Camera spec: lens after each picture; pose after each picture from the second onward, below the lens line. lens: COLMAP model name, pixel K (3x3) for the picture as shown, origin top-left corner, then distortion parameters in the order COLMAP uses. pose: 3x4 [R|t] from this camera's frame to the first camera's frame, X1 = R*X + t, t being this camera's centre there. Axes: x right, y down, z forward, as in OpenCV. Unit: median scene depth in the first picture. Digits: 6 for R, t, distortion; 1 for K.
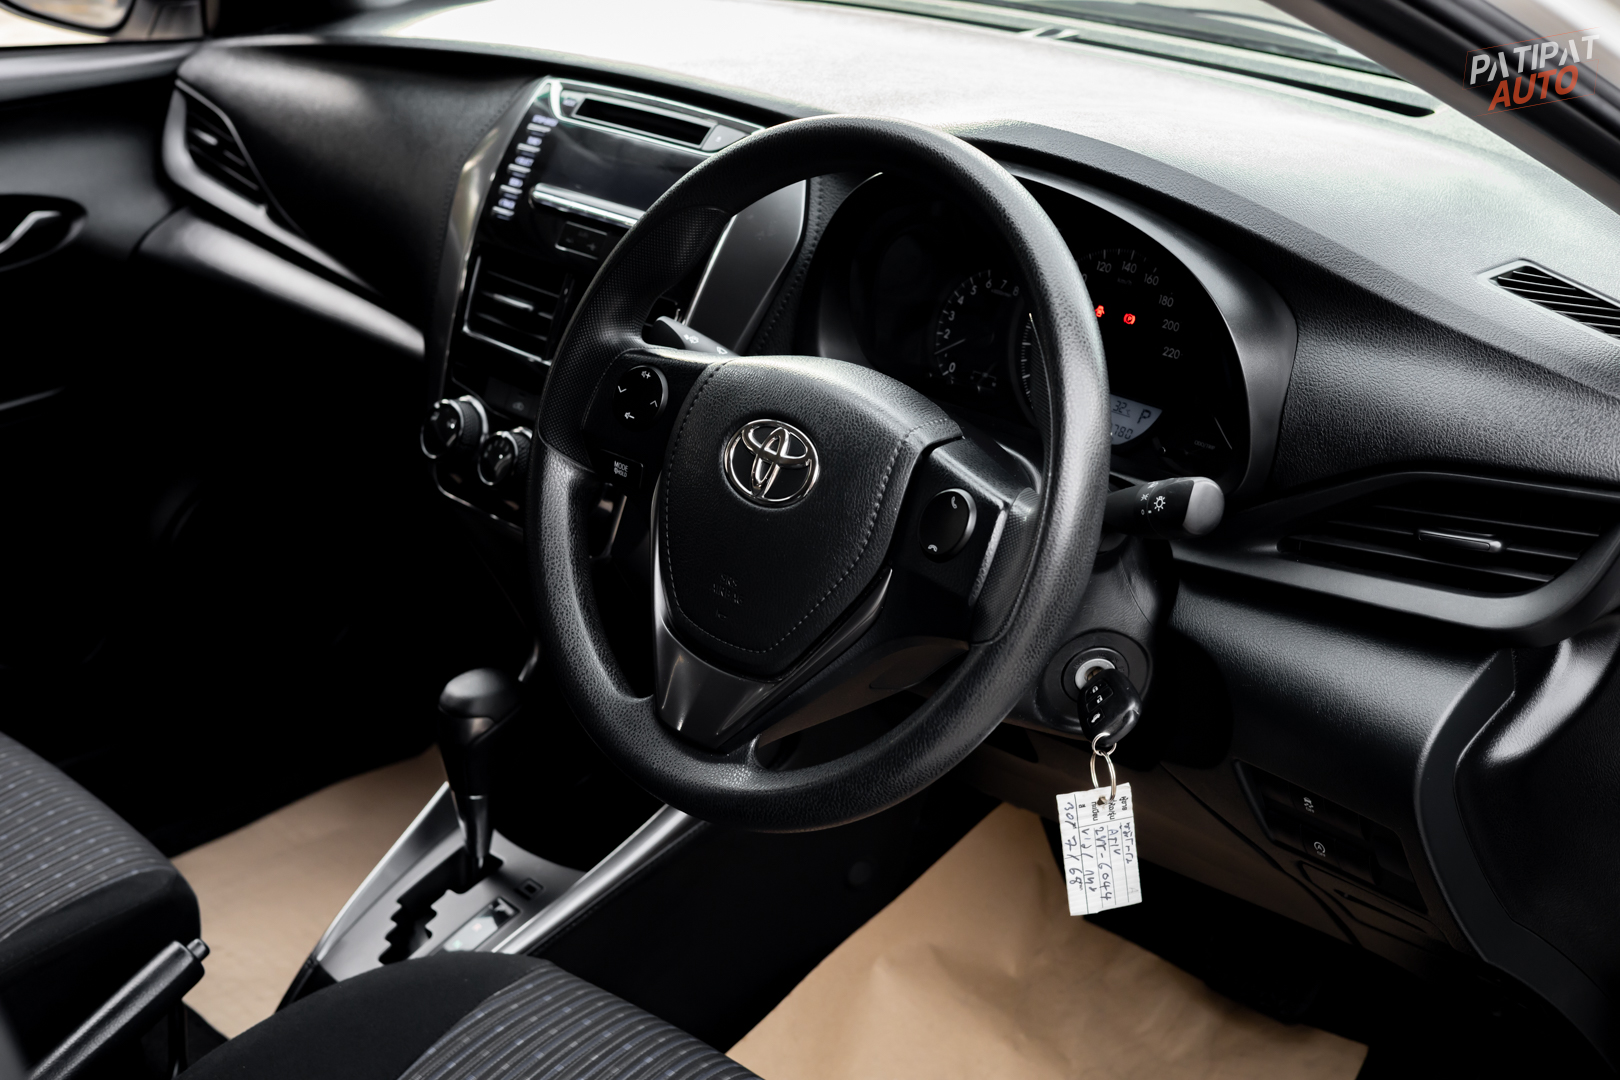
lens RADIAL K [[2191.0, 0, 810.0], [0, 2191.0, 540.0], [0, 0, 1]] dist [0.004459, -0.670738]
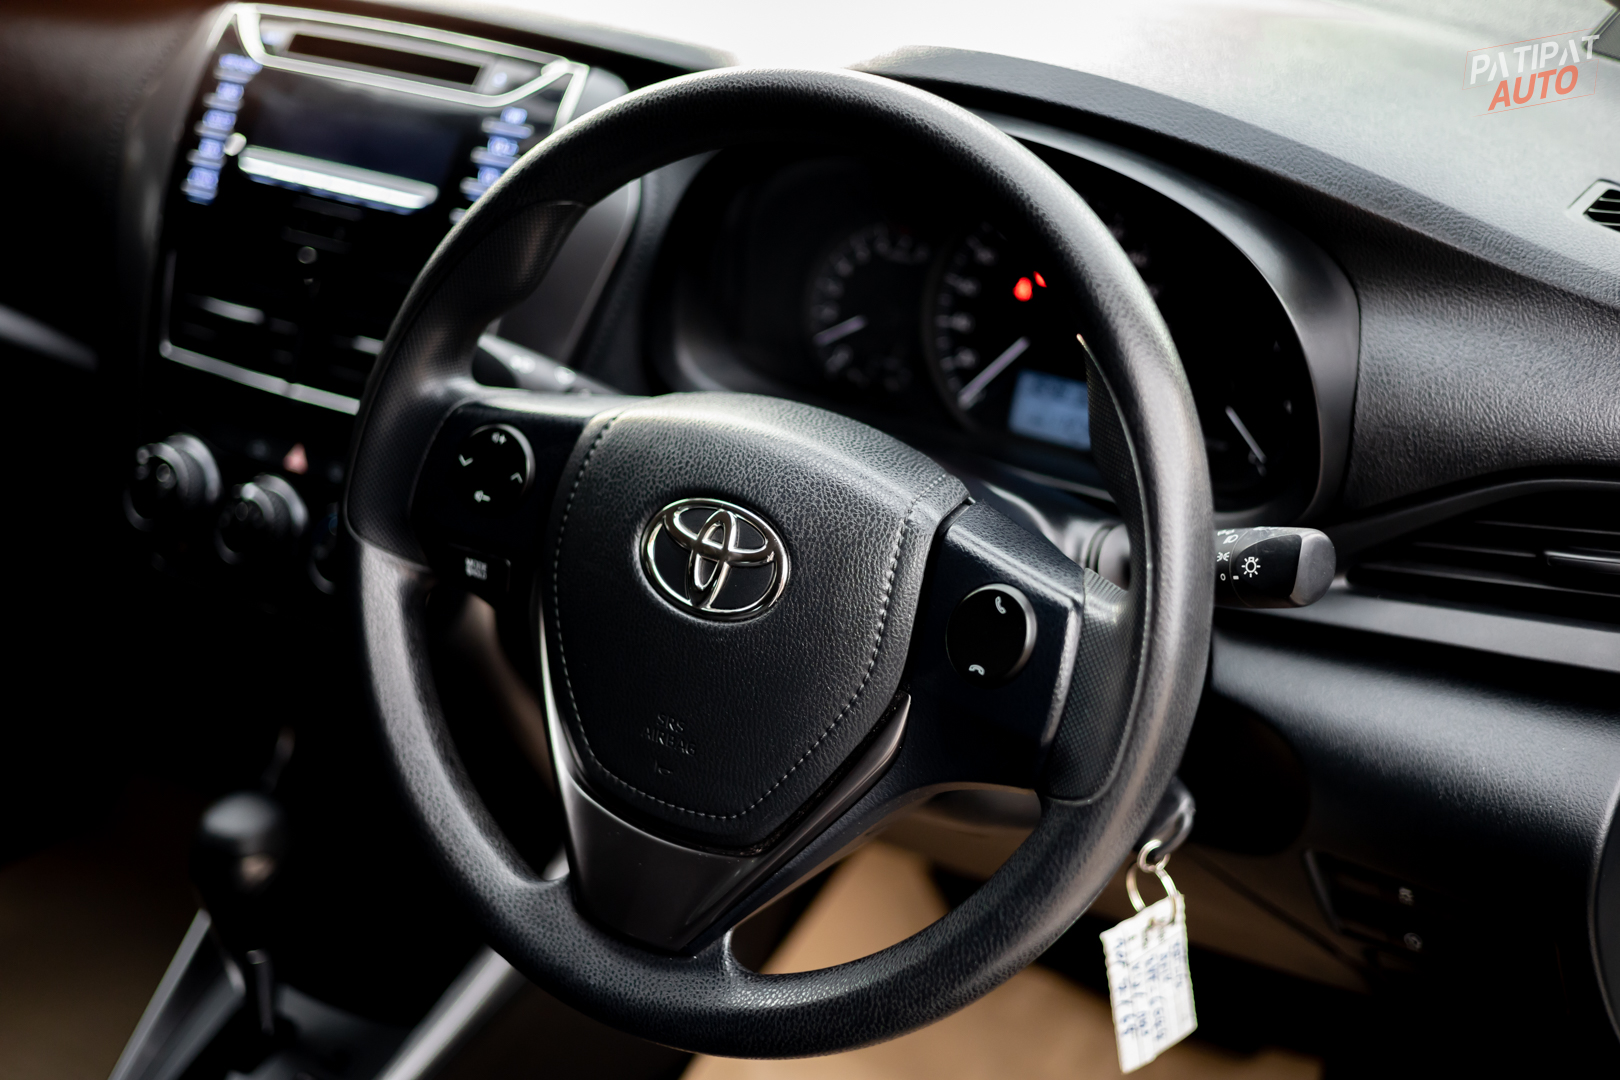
lens RADIAL K [[2279.7, 0, 810.0], [0, 2279.7, 540.0], [0, 0, 1]] dist [0.011594, -0.563068]
pose [[0.977502, -0.113023, 0.178087, -0.119056], [0.099981, 0.991719, 0.080606, -0.097963], [-0.185723, -0.060988, 0.980708, 0.247395]]
